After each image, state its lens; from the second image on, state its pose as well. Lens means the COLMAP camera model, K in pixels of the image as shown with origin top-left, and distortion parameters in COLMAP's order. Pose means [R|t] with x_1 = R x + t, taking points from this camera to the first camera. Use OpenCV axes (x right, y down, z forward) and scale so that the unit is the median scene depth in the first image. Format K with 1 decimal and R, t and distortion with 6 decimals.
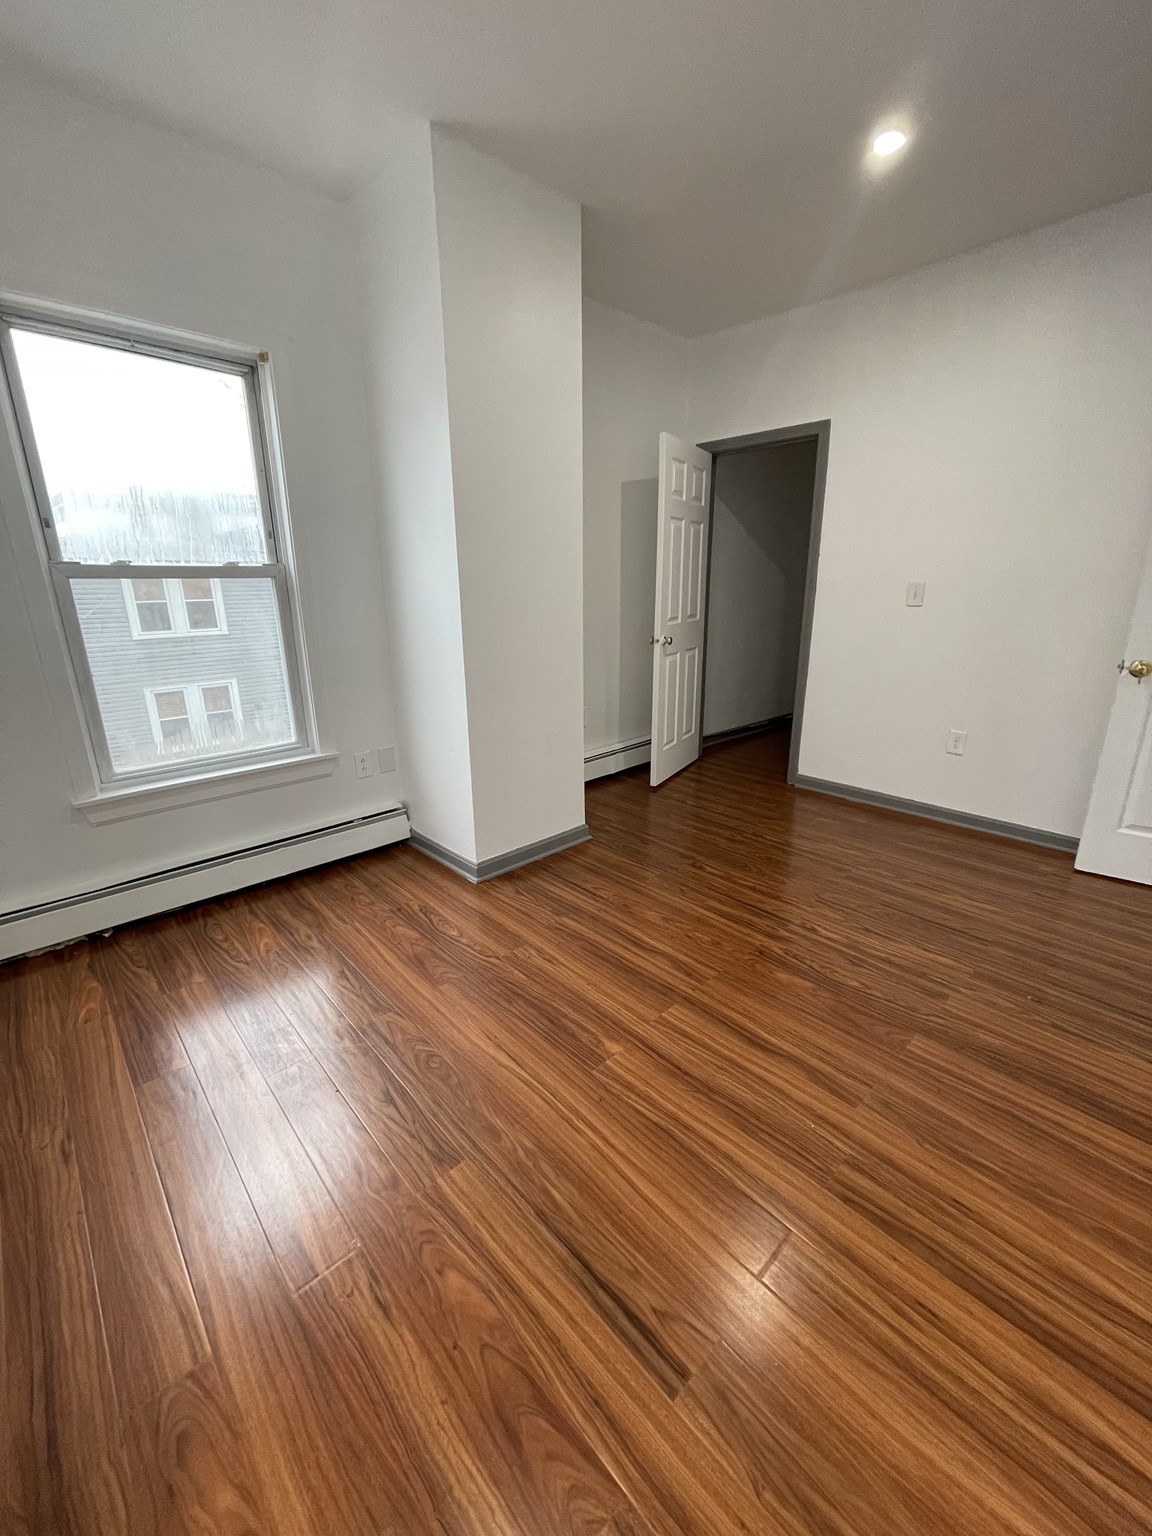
lens RADIAL K [[612.9, 0, 576.0], [0, 612.9, 768.0], [0, 0, 1]] dist [-0.000406, -0.000070]
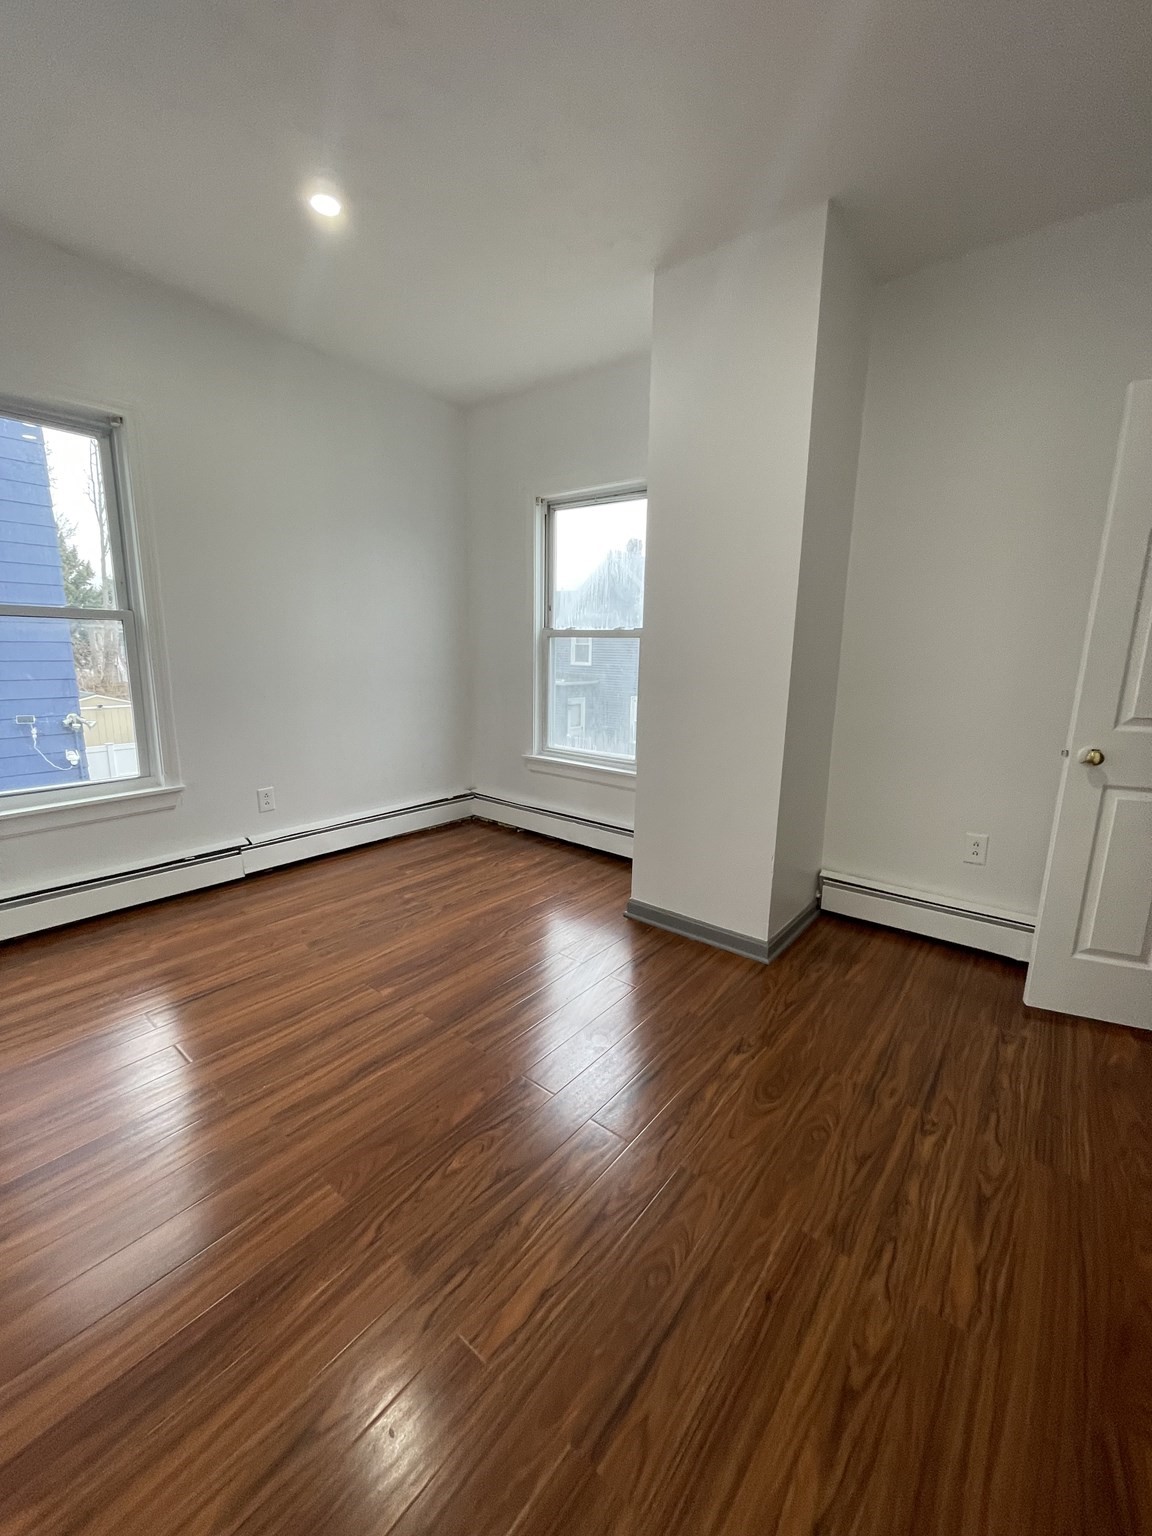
lens RADIAL K [[614.5, 0, 576.0], [0, 614.5, 768.0], [0, 0, 1]] dist [0.000365, -0.000504]
pose [[0.153436, 0.210539, -0.965469, 0.925574], [-0.305209, 0.939364, 0.156342, -0.224606], [0.939843, 0.270682, 0.208391, 0.713062]]
